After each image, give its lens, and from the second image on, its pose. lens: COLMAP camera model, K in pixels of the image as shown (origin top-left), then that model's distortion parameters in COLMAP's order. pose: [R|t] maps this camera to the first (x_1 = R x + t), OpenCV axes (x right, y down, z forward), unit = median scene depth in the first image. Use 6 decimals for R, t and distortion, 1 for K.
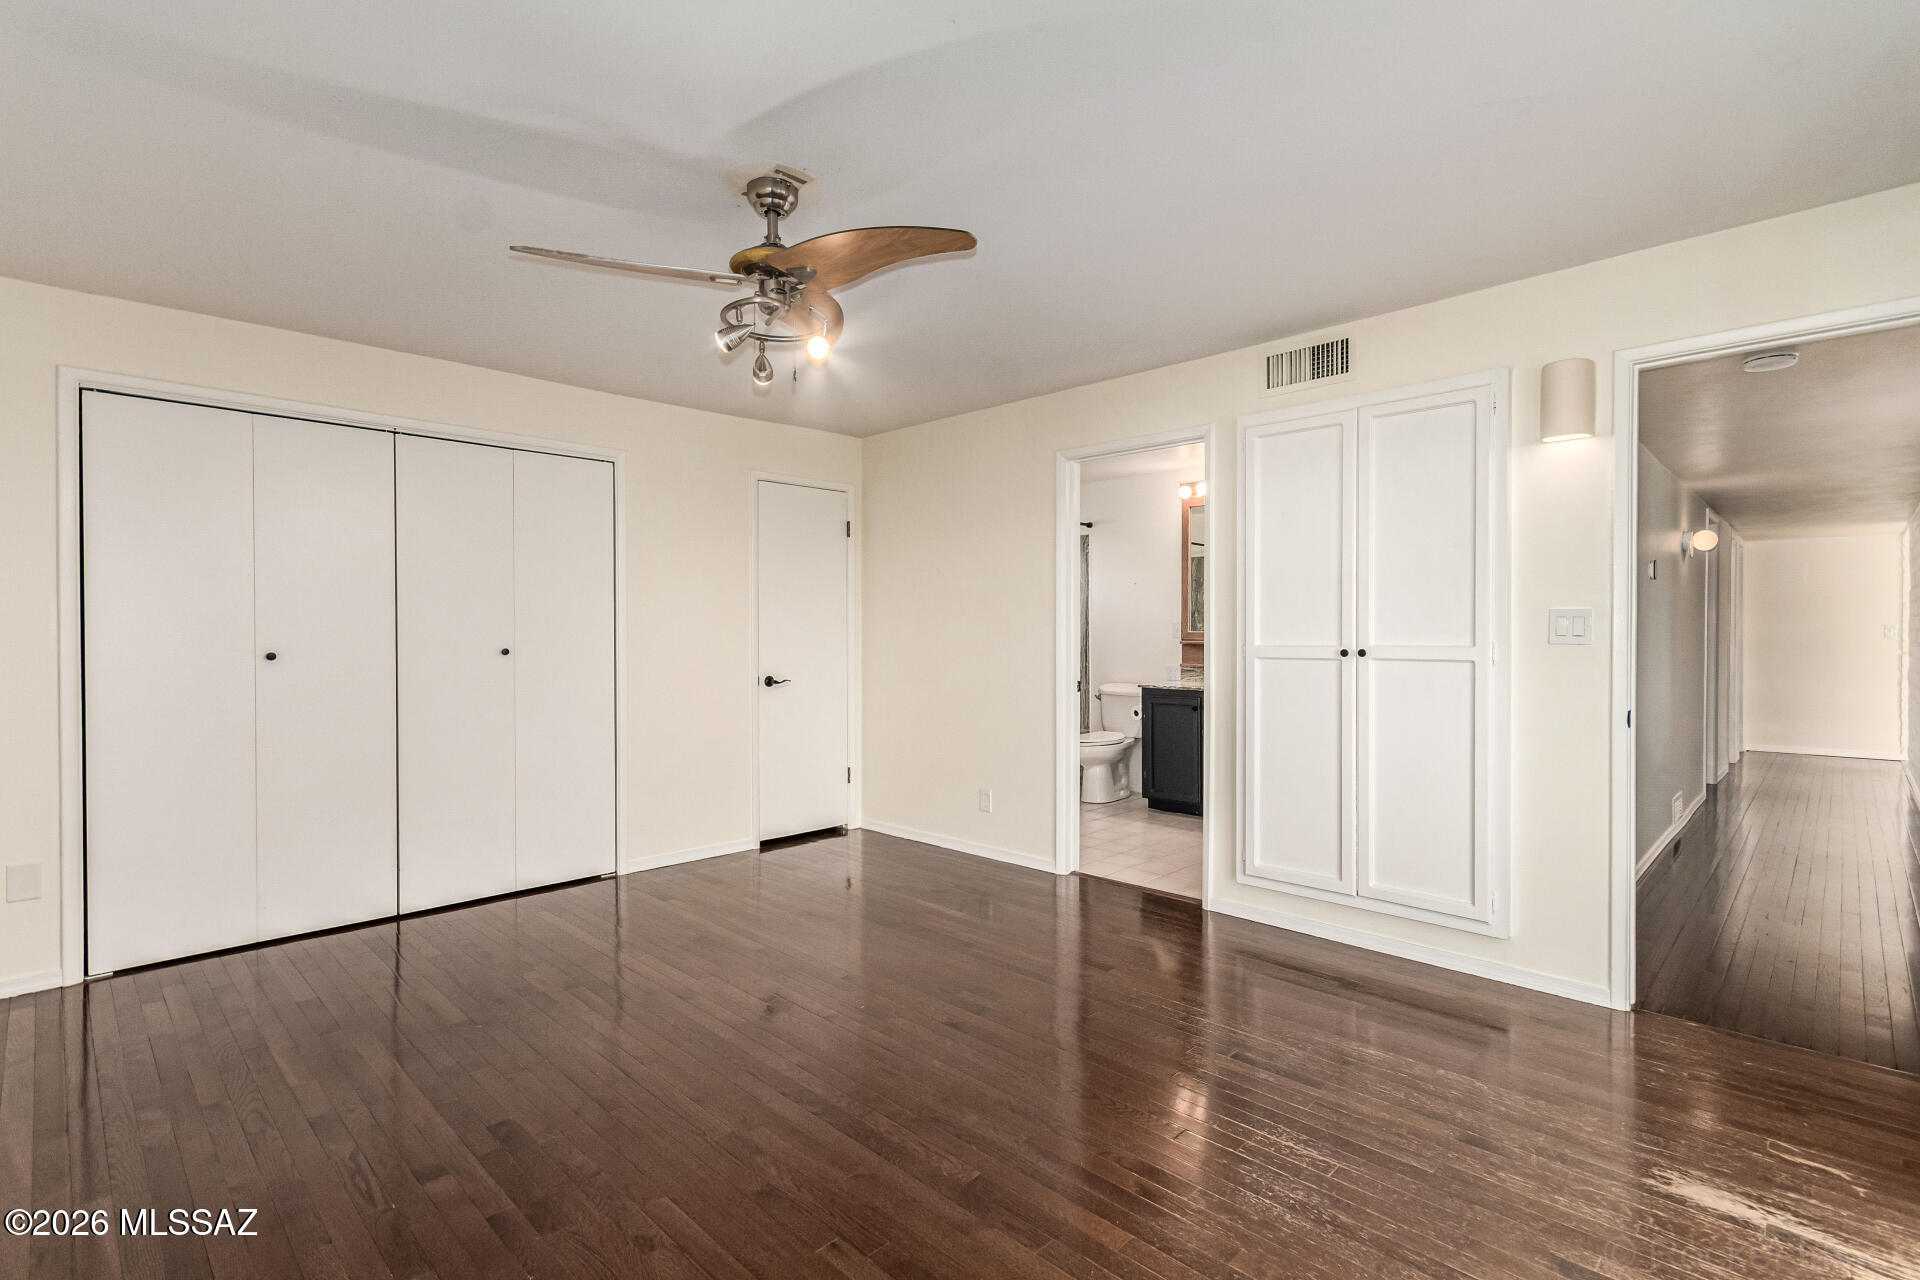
lens RADIAL K [[887.2, 0, 981.6], [0, 887.2, 633.0], [0, 0, 1]] dist [-0.012064, -0.000198]
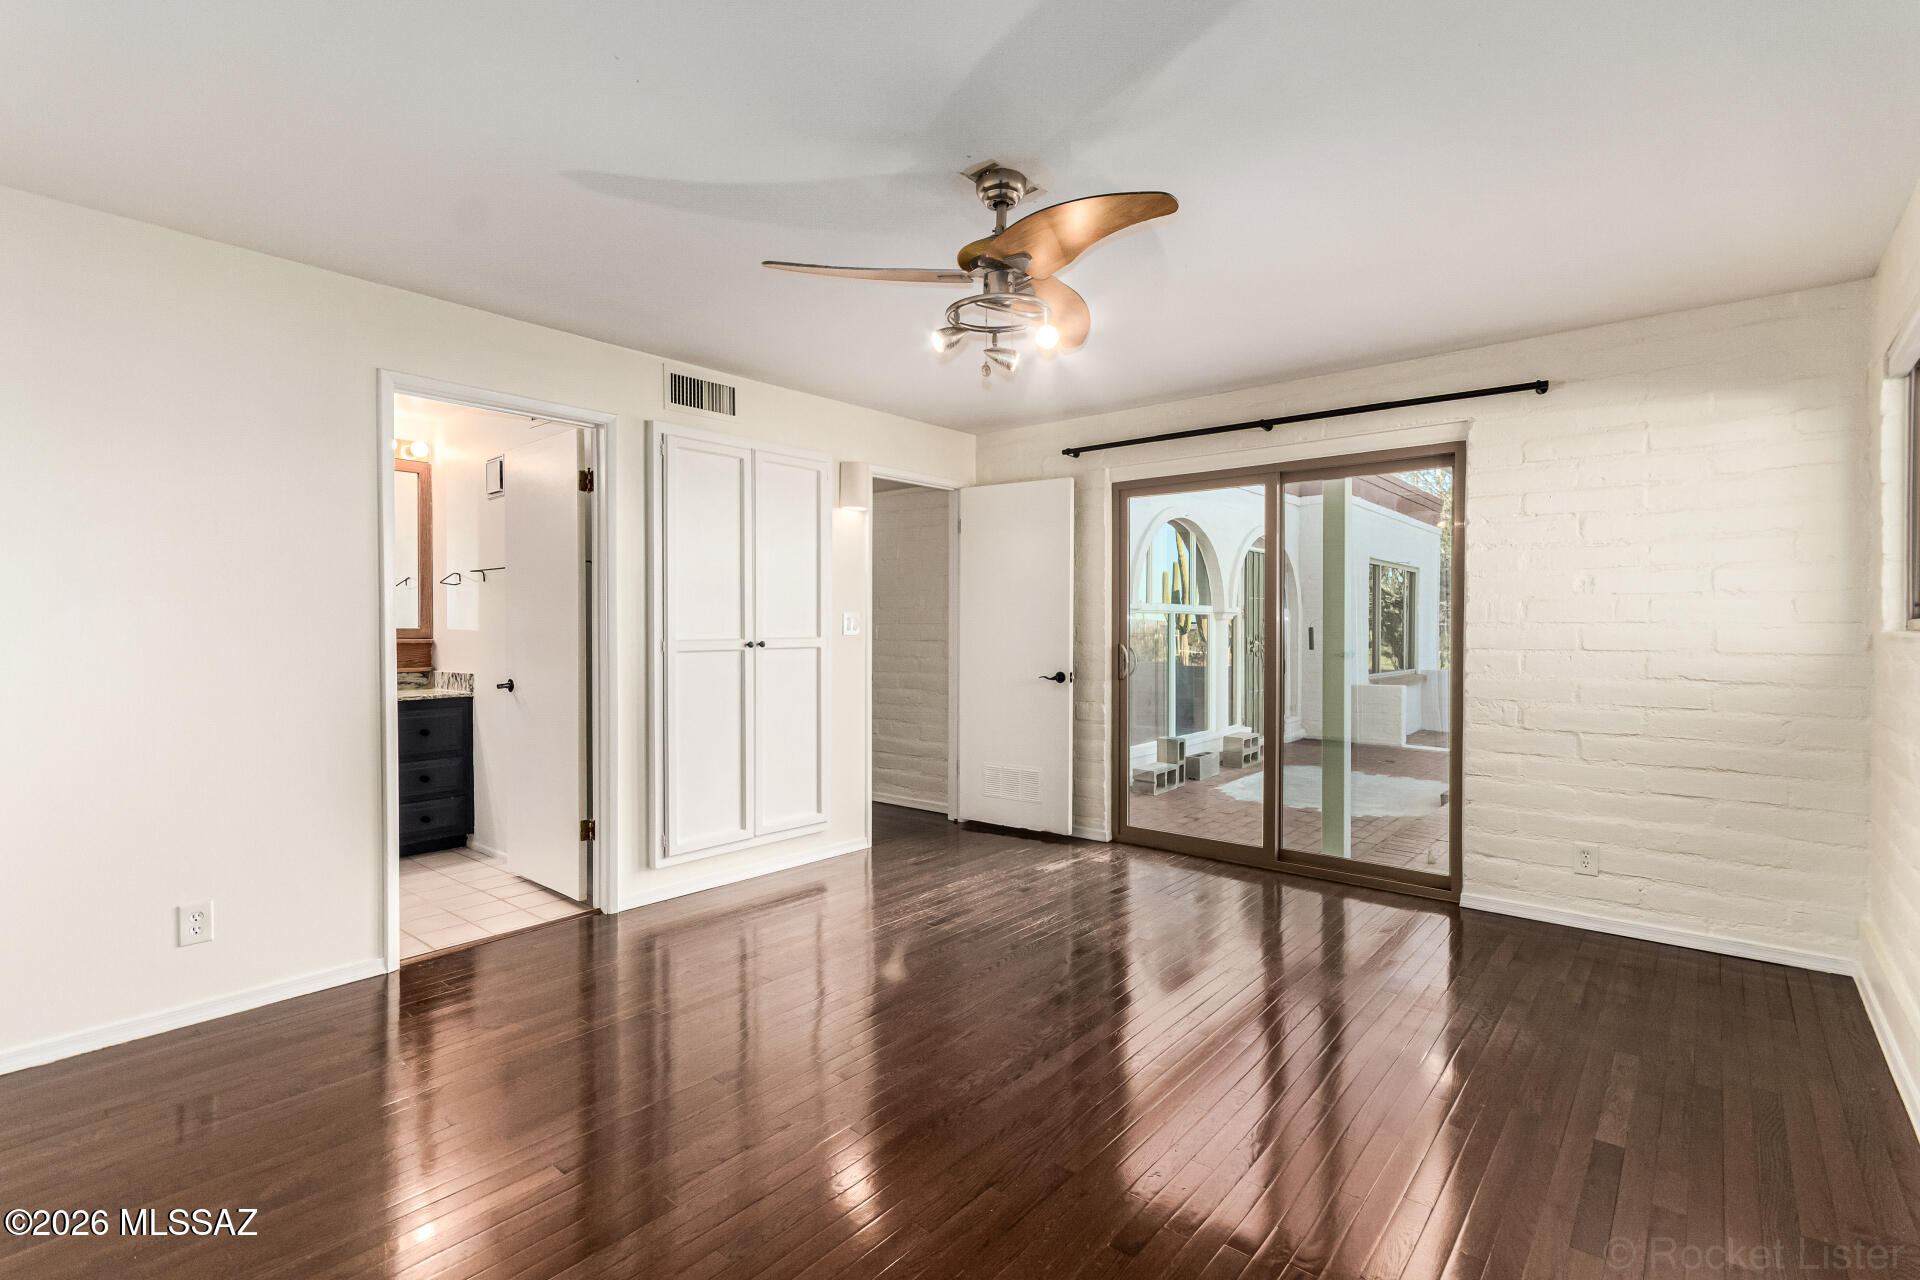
lens RADIAL K [[886.1, 0, 961.8], [0, 886.1, 632.0], [0, 0, 1]] dist [-0.001412, -0.000355]
pose [[-0.066393, -0.005989, 0.997776, -0.891160], [0.006084, 0.999961, 0.006407, -0.001687], [-0.997775, 0.006496, -0.066354, 0.820392]]
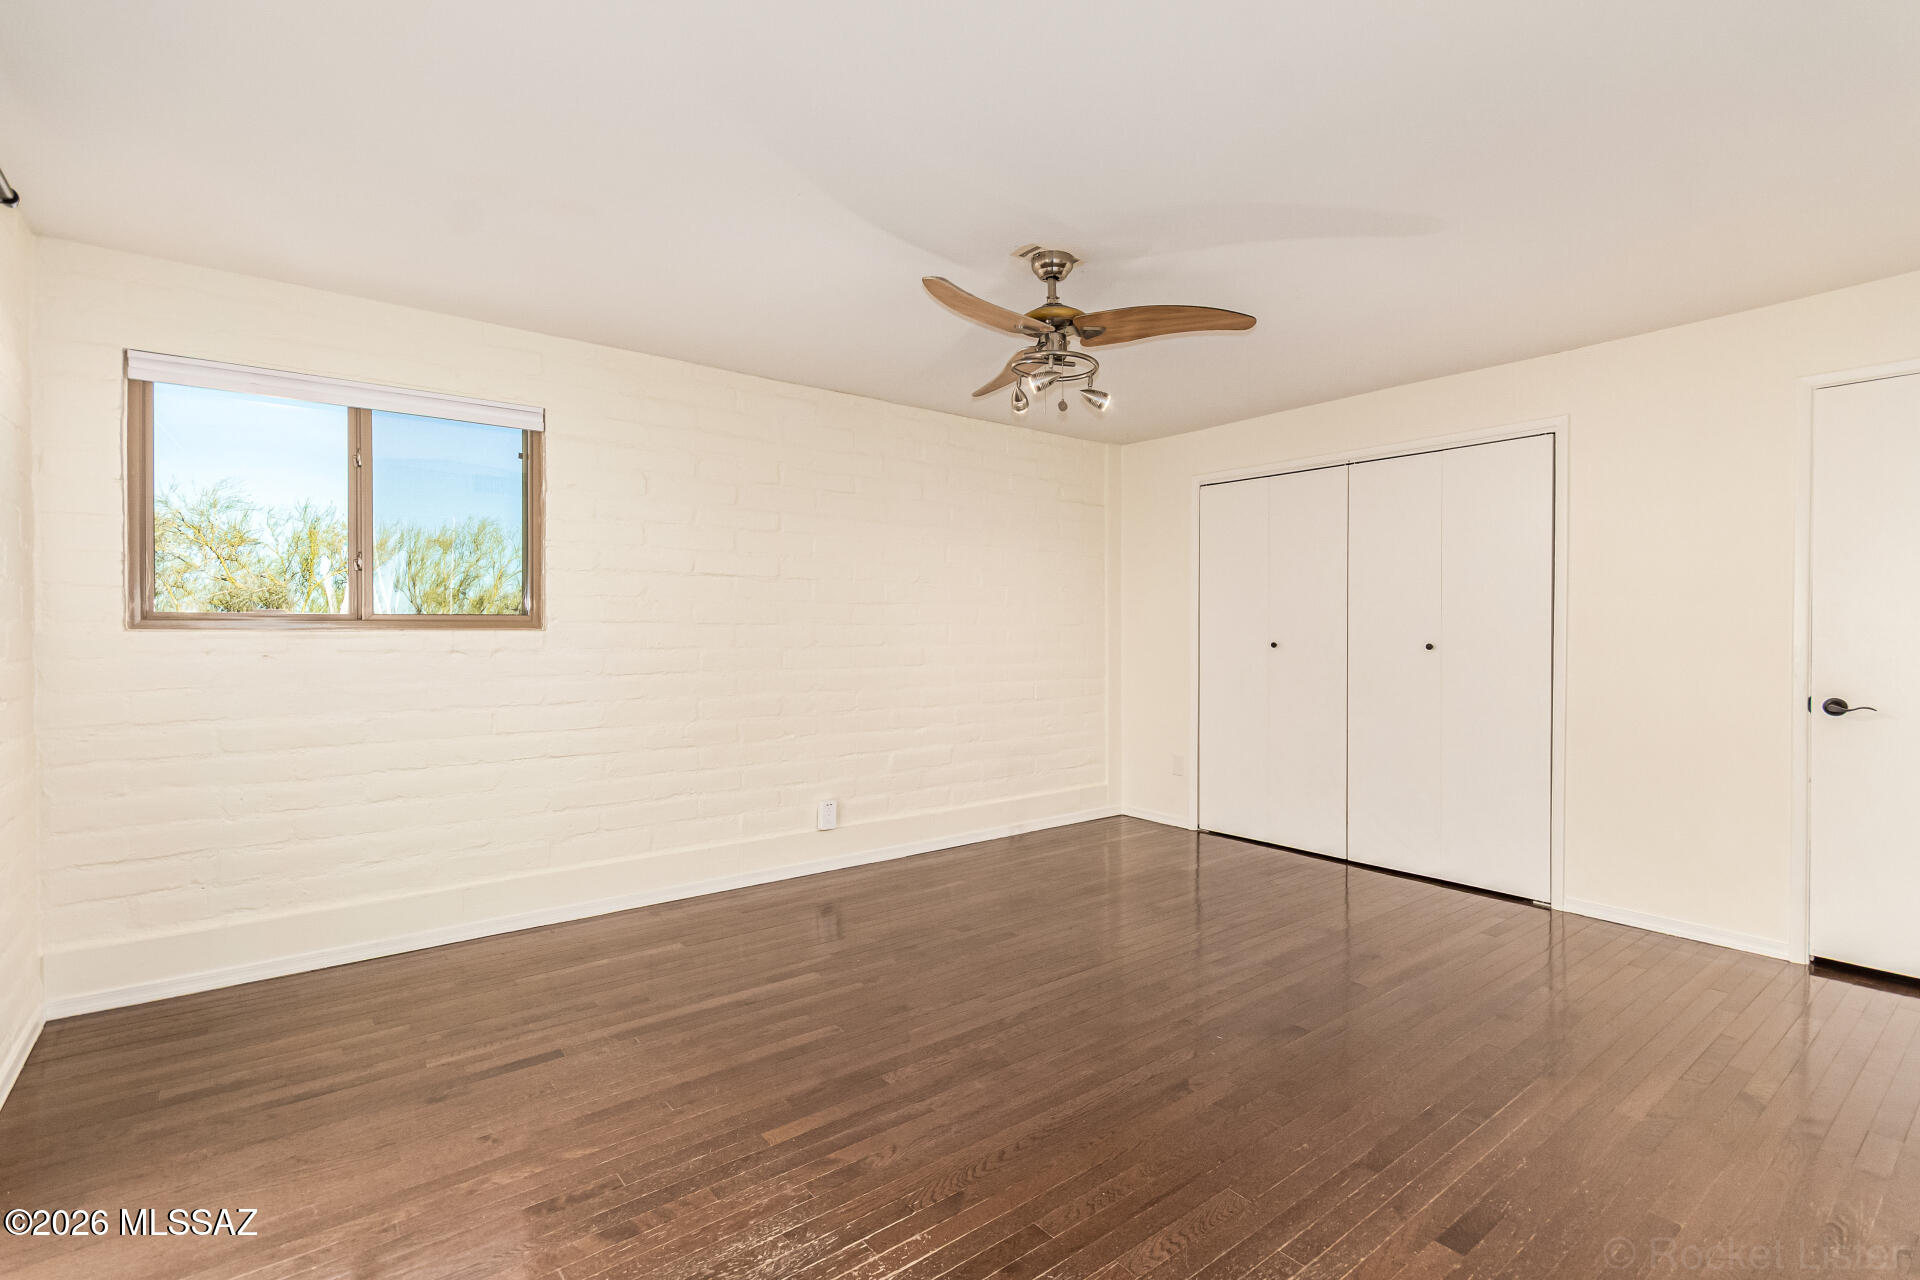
lens RADIAL K [[894.5, 0, 960.0], [0, 894.5, 640.0], [0, 0, 1]] dist [0.001859, 0.000057]
pose [[-0.133094, 0.018182, -0.990937, 0.706015], [-0.000308, 0.999831, 0.018386, 0.003568], [0.991103, 0.002753, -0.133065, 0.769791]]
